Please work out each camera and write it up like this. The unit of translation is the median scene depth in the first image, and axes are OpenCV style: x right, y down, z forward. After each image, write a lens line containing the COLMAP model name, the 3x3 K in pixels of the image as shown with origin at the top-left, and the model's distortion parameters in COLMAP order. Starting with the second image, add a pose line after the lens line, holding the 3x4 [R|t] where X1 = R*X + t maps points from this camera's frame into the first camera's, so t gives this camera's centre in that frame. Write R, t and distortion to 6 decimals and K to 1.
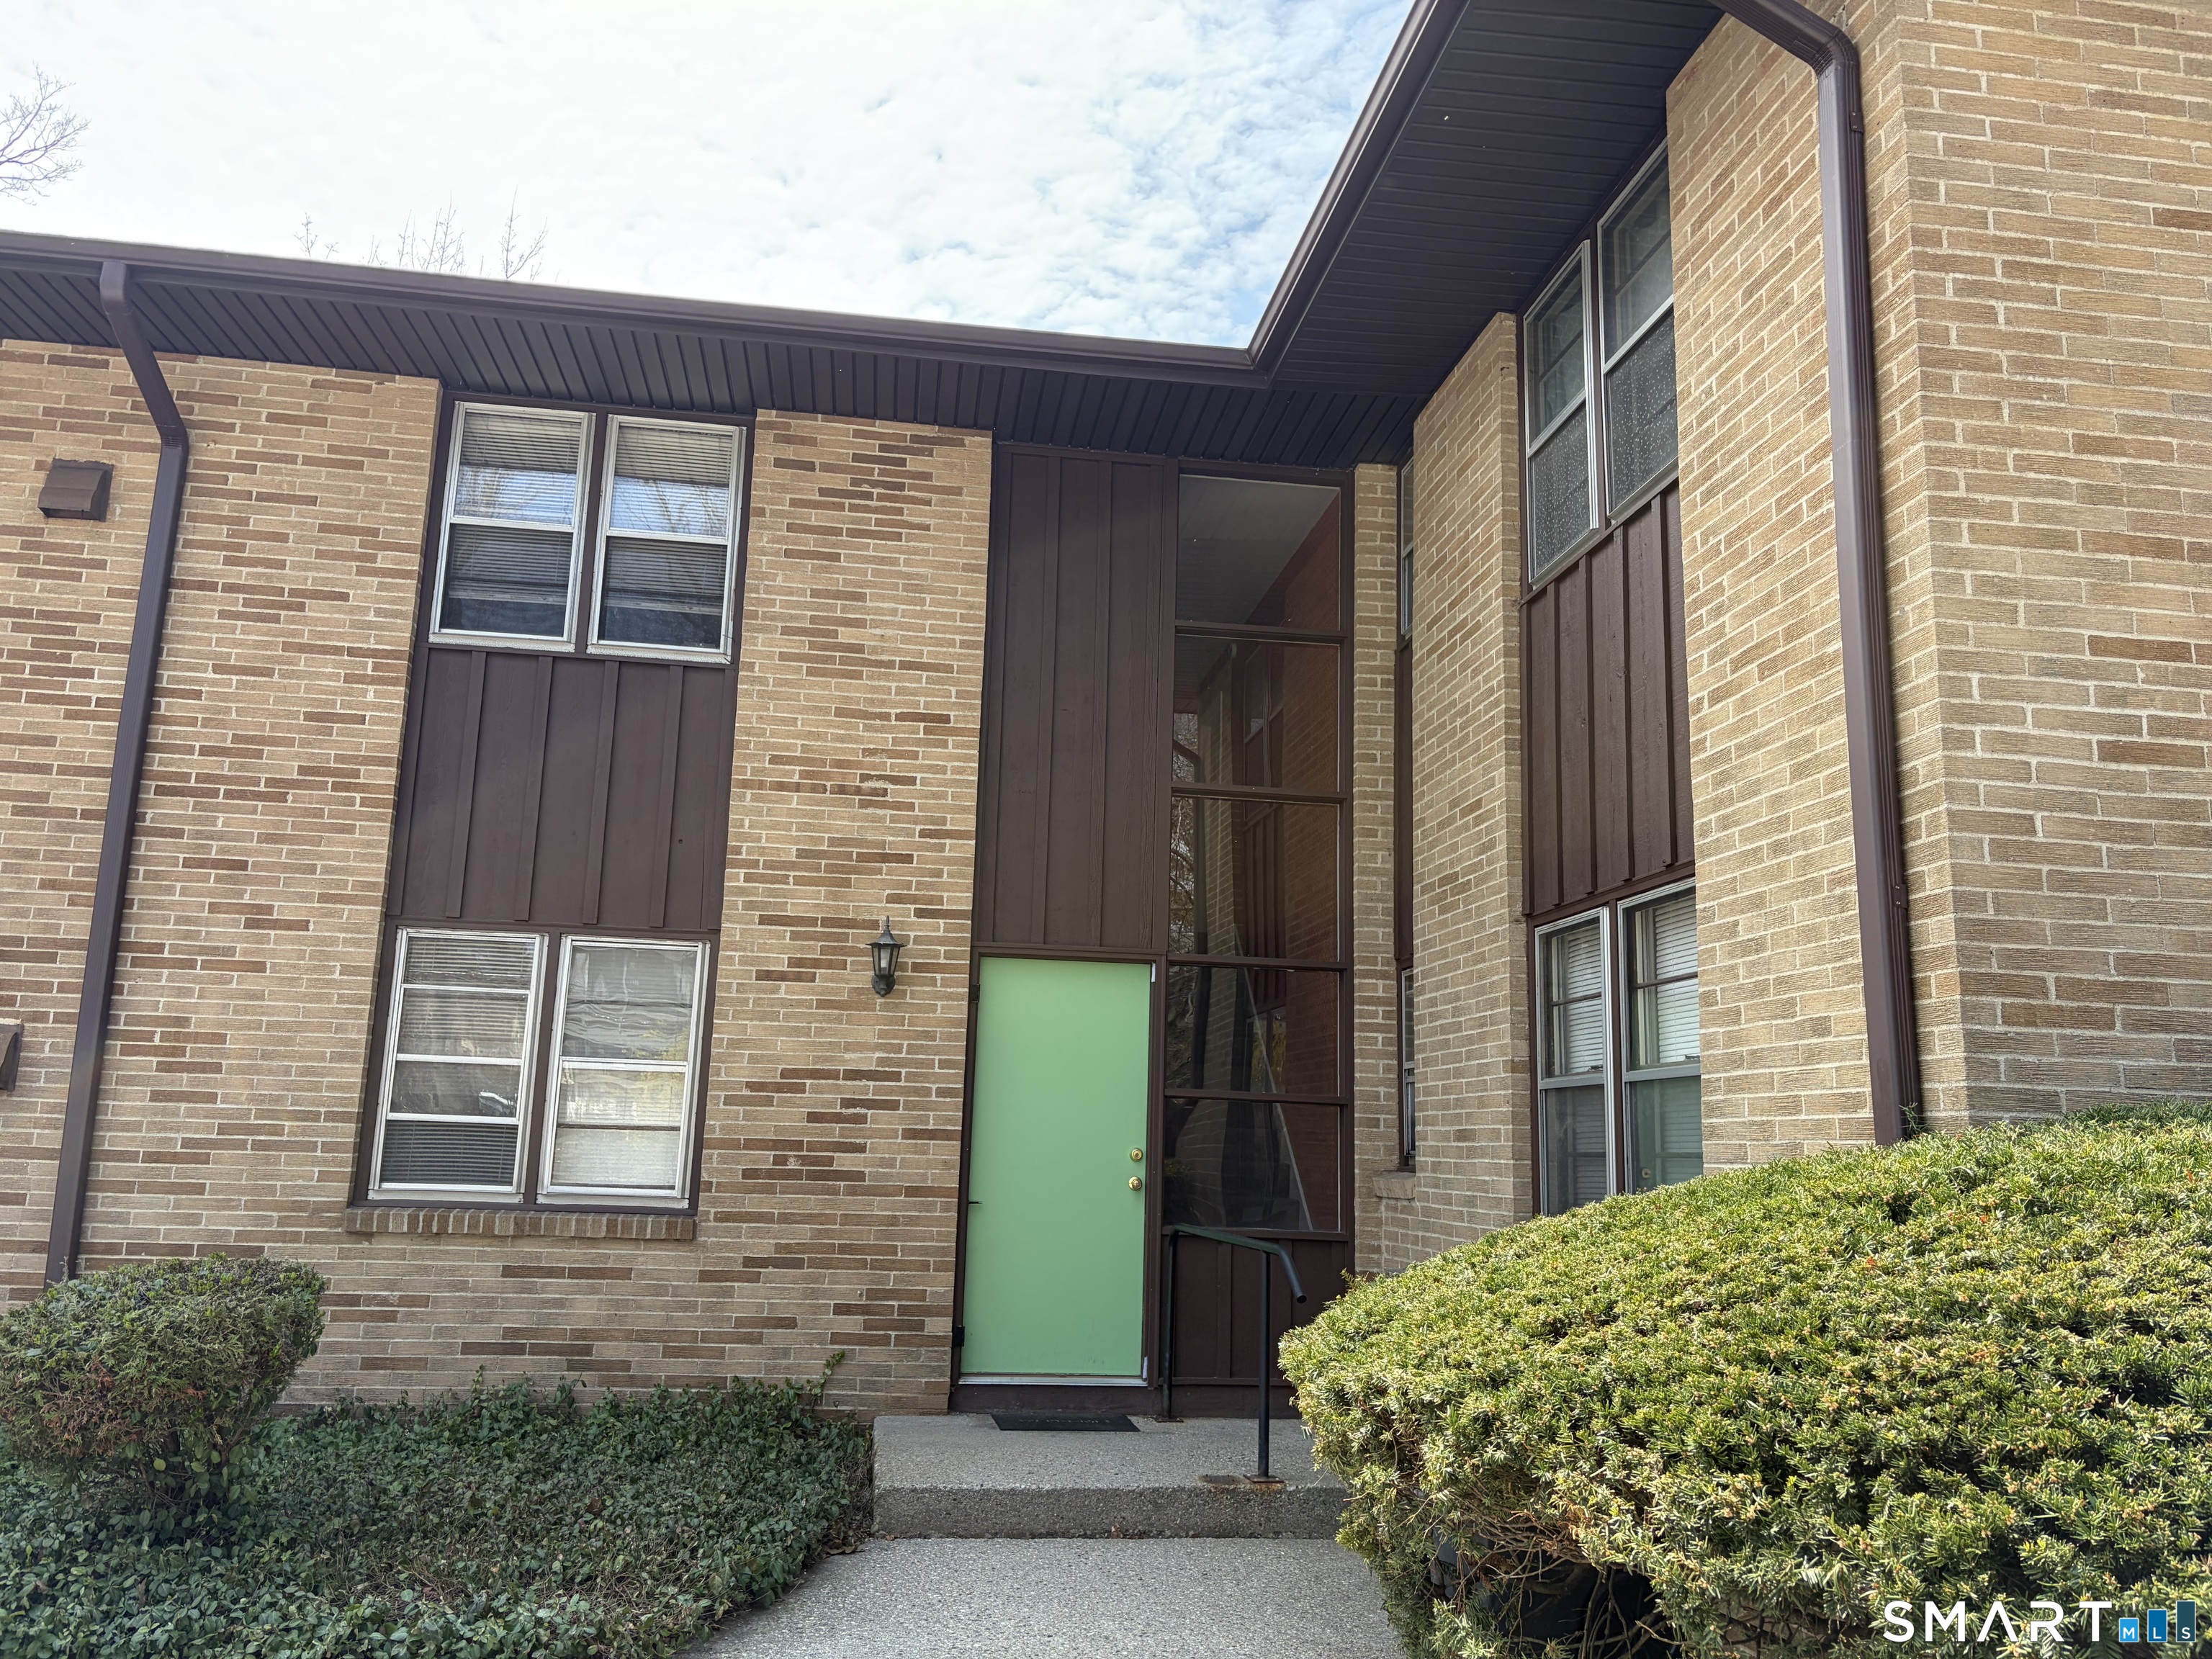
lens RADIAL K [[1662.7, 0, 1100.5], [0, 1662.7, 833.5], [0, 0, 1]] dist [0.030852, -0.039309]
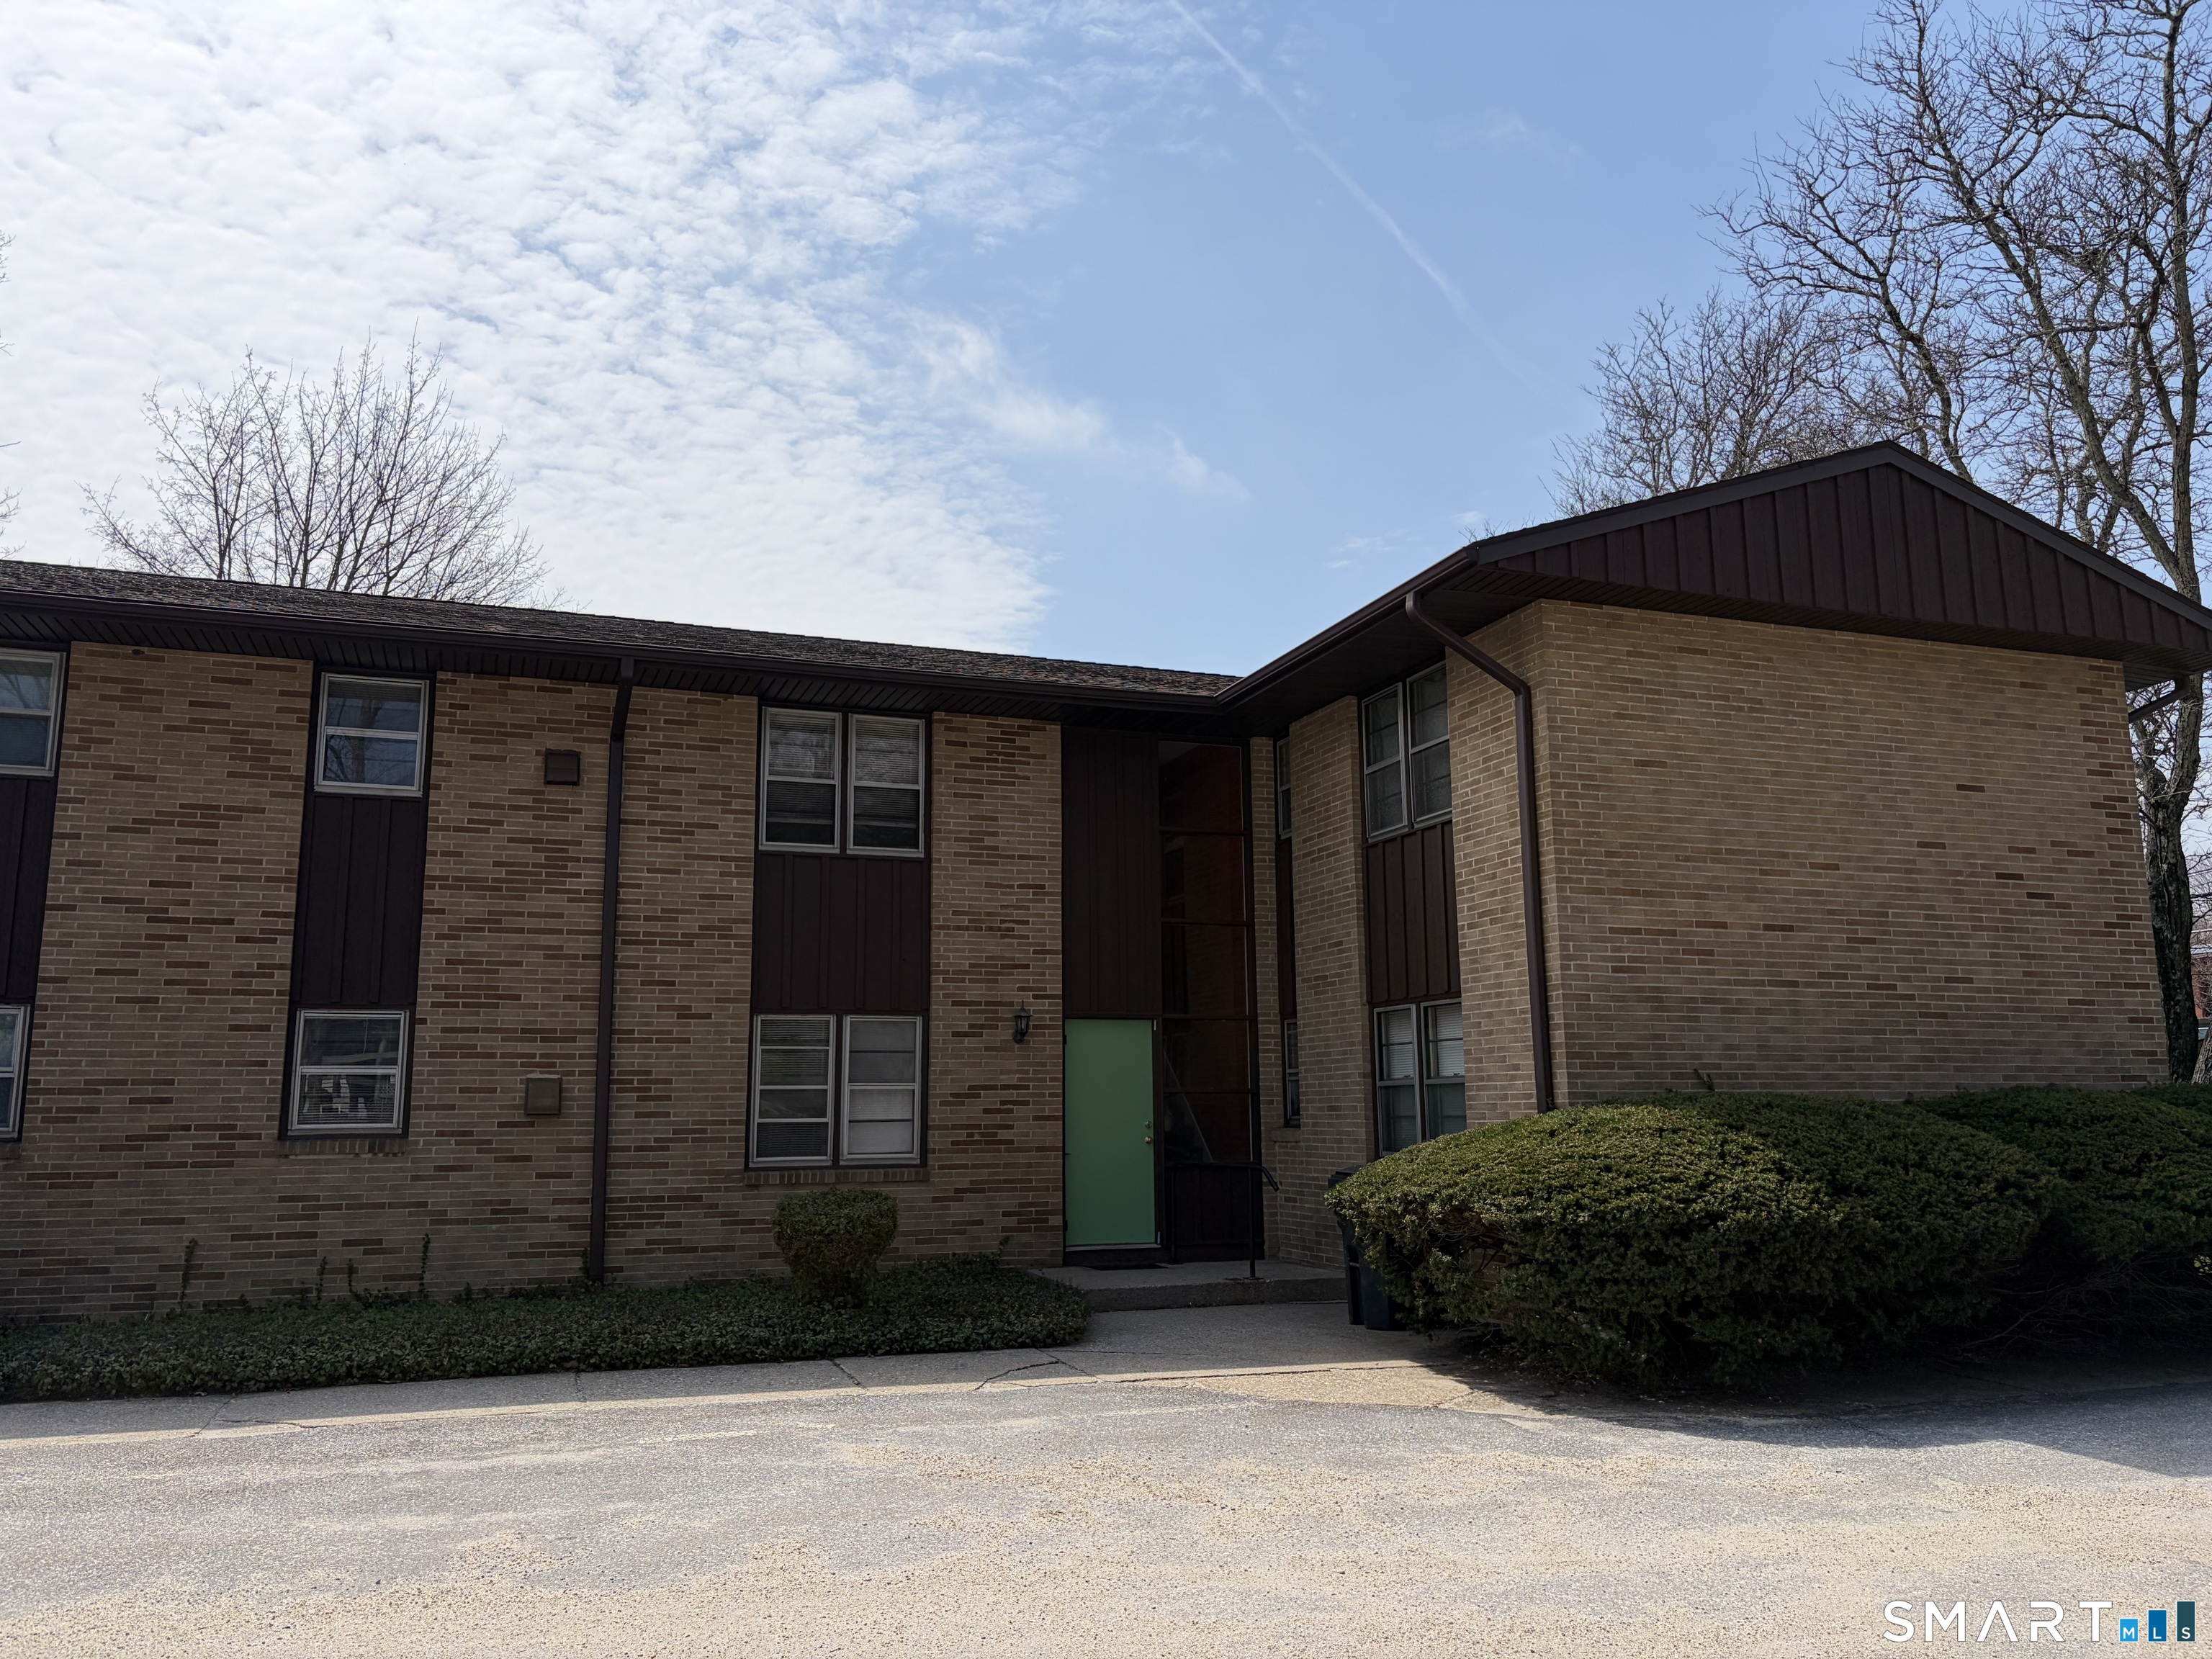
lens RADIAL K [[1662.7, 0, 1099.4], [0, 1662.7, 833.7], [0, 0, 1]] dist [0.030852, -0.039309]
pose [[0.977320, -0.004477, 0.211722, -0.448216], [-0.000657, 0.999708, 0.024174, -0.184548], [-0.211768, -0.023765, 0.977031, -0.831118]]
